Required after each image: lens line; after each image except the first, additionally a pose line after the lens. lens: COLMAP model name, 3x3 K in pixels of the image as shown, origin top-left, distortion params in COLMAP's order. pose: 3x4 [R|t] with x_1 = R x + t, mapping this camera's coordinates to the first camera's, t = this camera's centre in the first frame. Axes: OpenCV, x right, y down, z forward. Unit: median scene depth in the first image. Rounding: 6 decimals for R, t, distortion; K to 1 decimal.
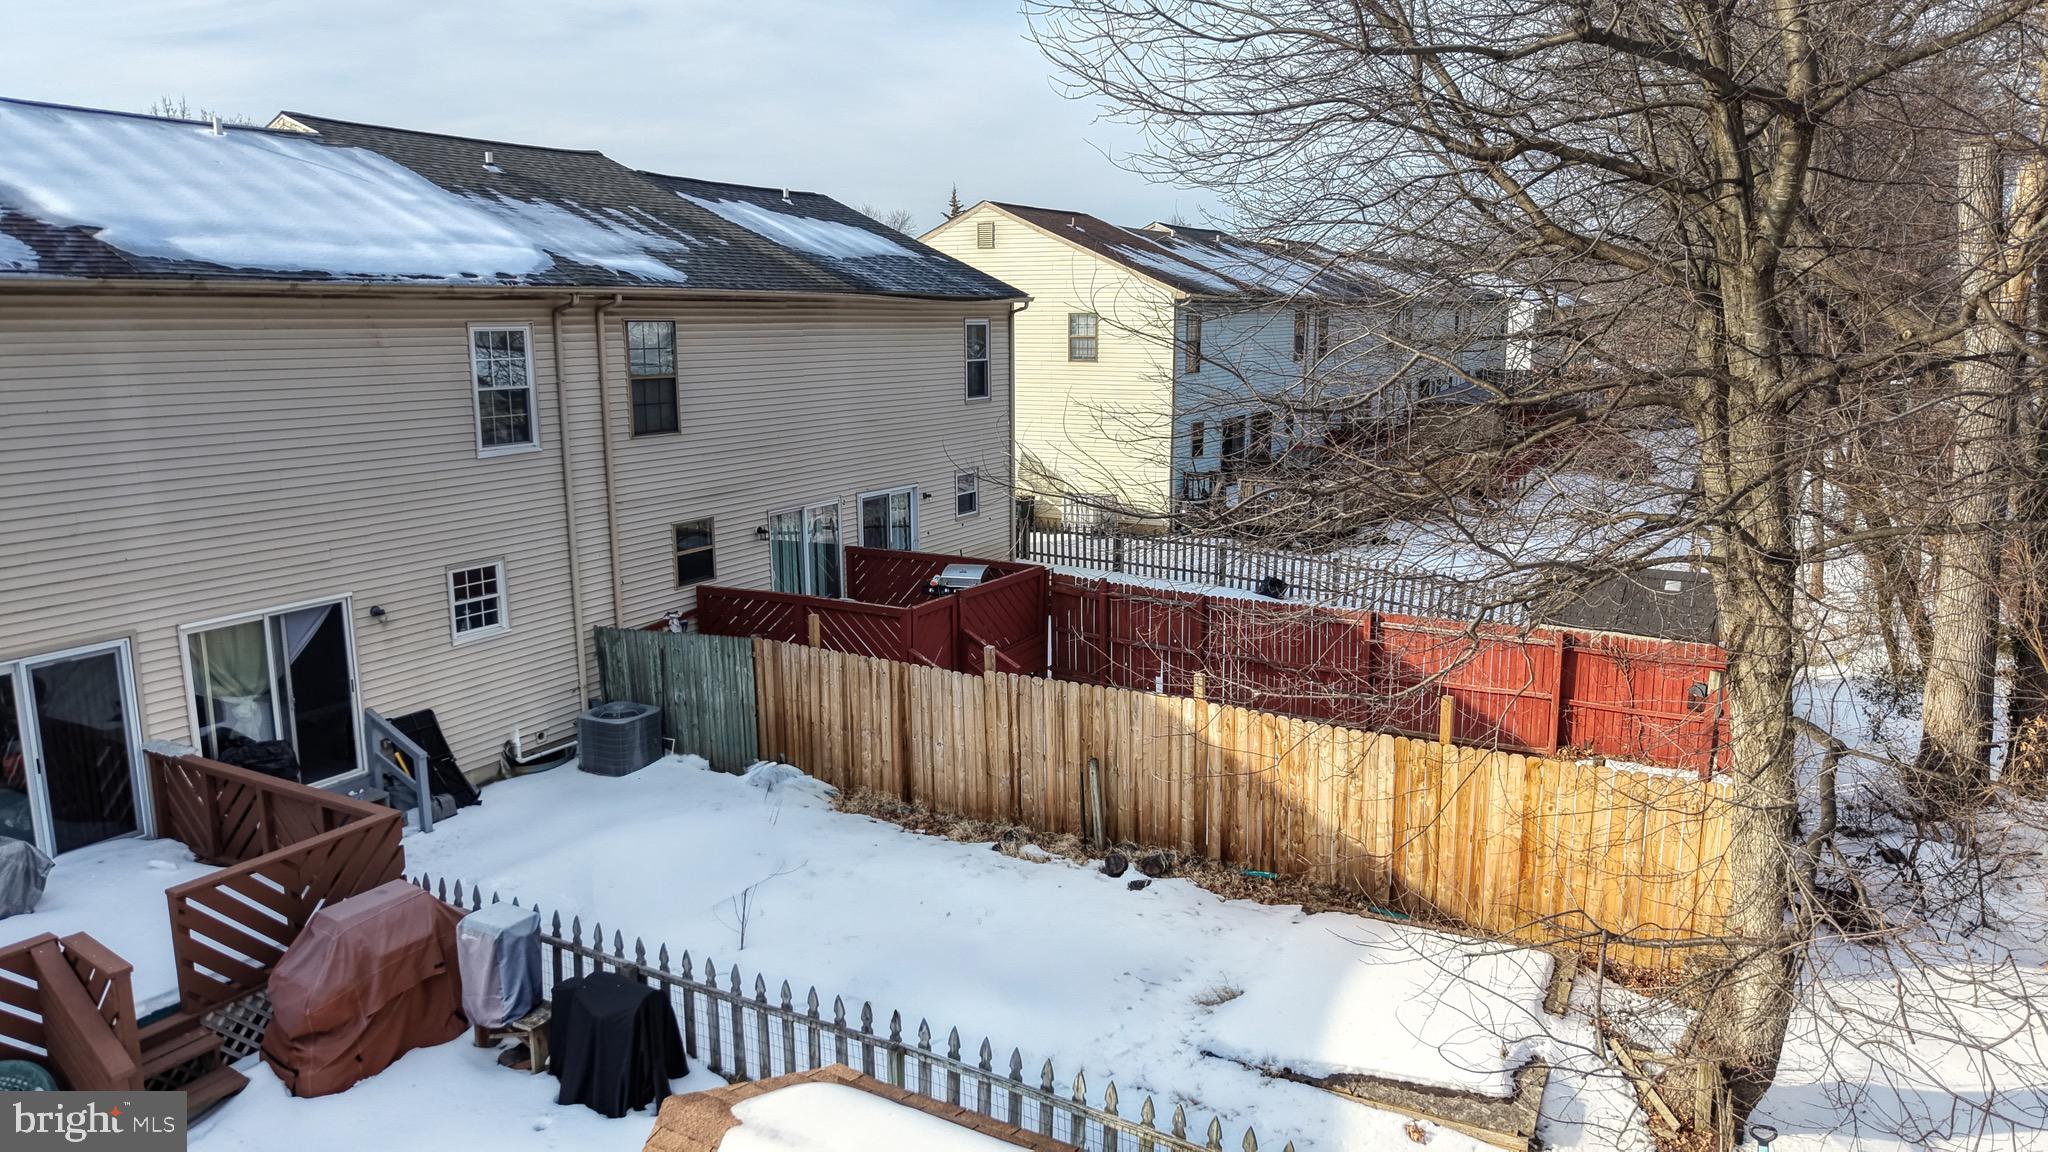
lens RADIAL K [[1377.2, 0, 1024.0], [0, 1377.2, 576.0], [0, 0, 1]] dist [0.033403, -0.003019]
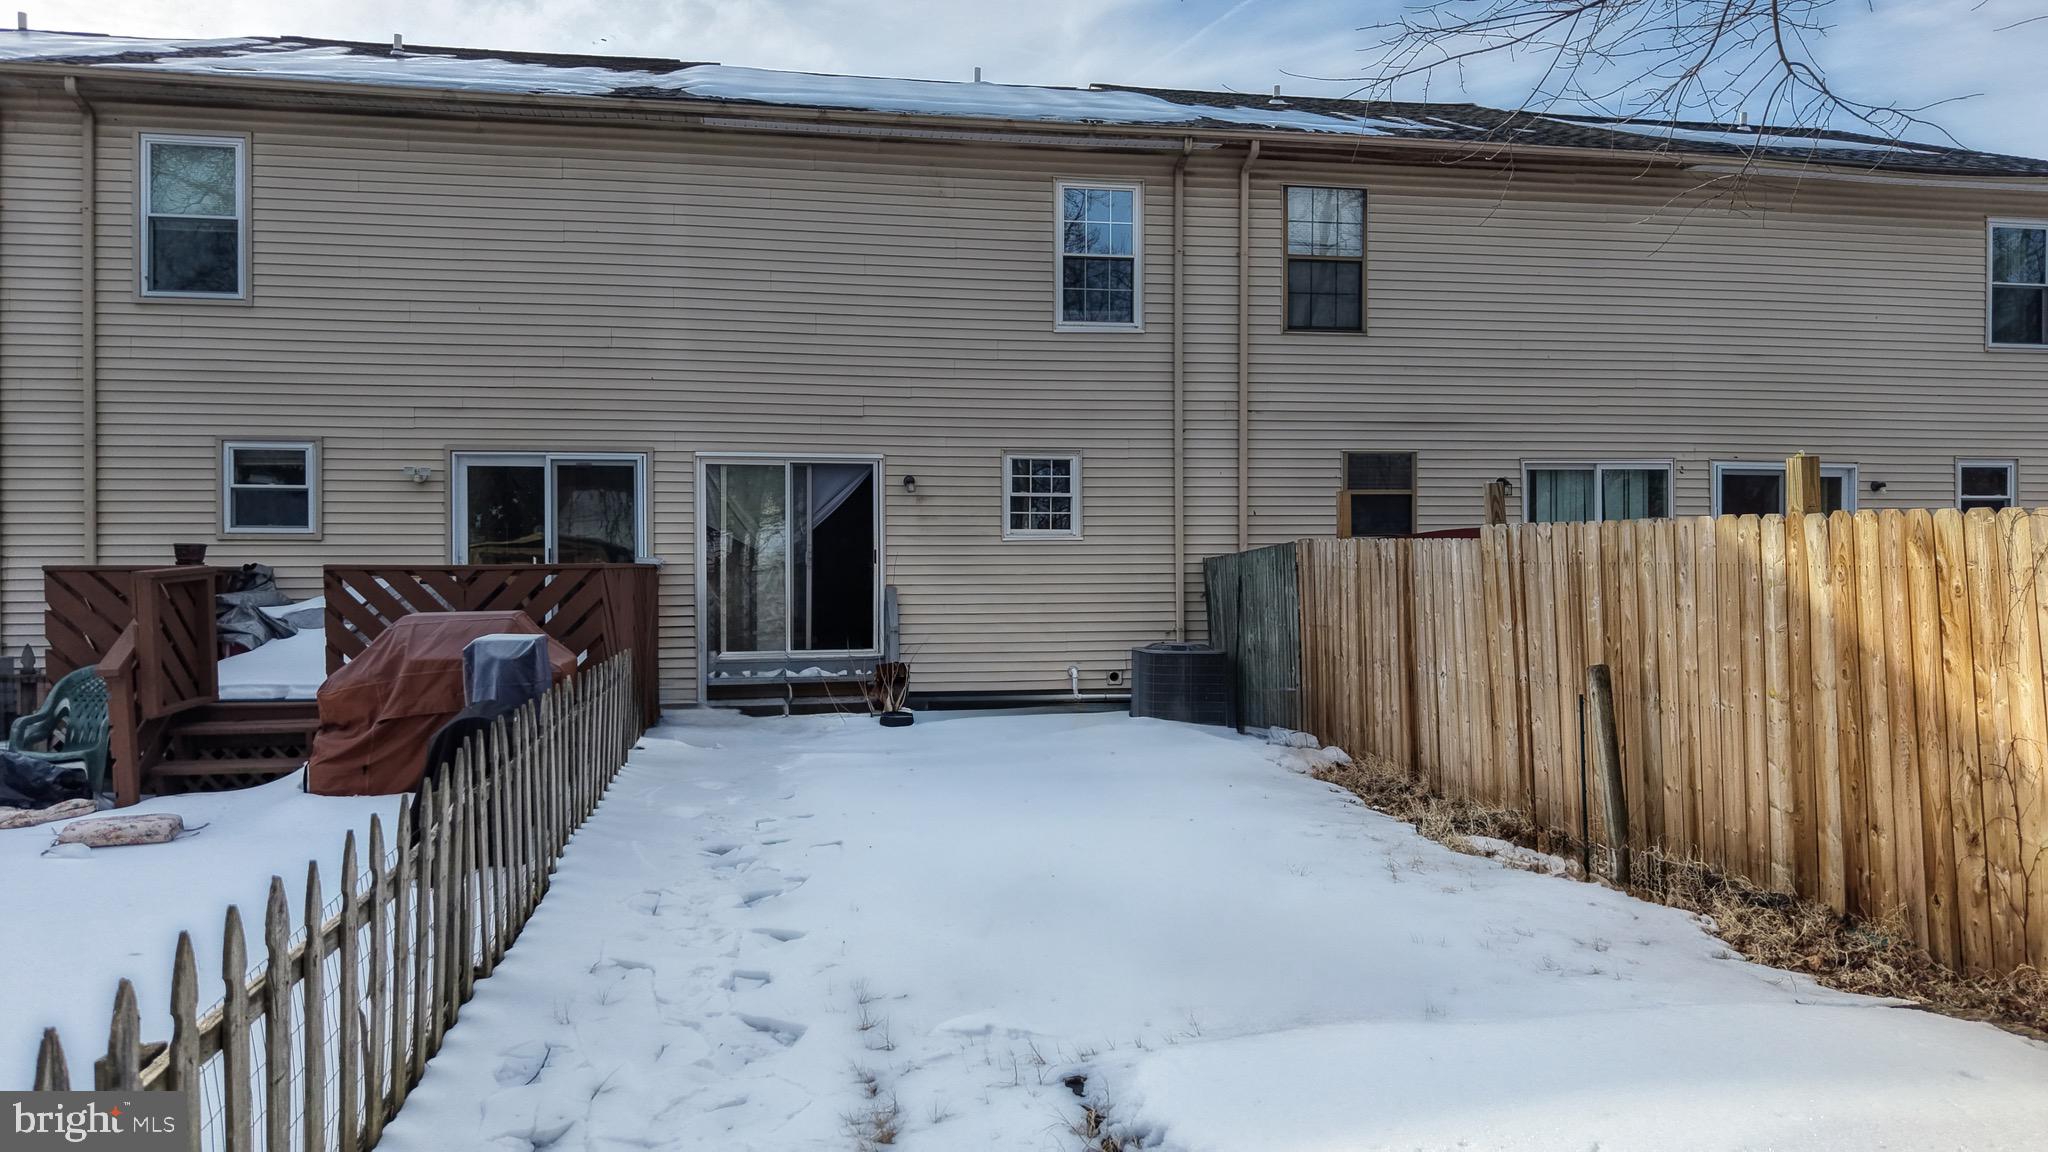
lens RADIAL K [[1377.2, 0, 1024.0], [0, 1377.2, 576.0], [0, 0, 1]] dist [0.033403, -0.003019]
pose [[0.619016, 0.003391, -0.785371, 0.285876], [-0.149001, 0.982336, -0.113199, 0.173385], [0.771115, 0.187093, 0.608587, 0.500894]]
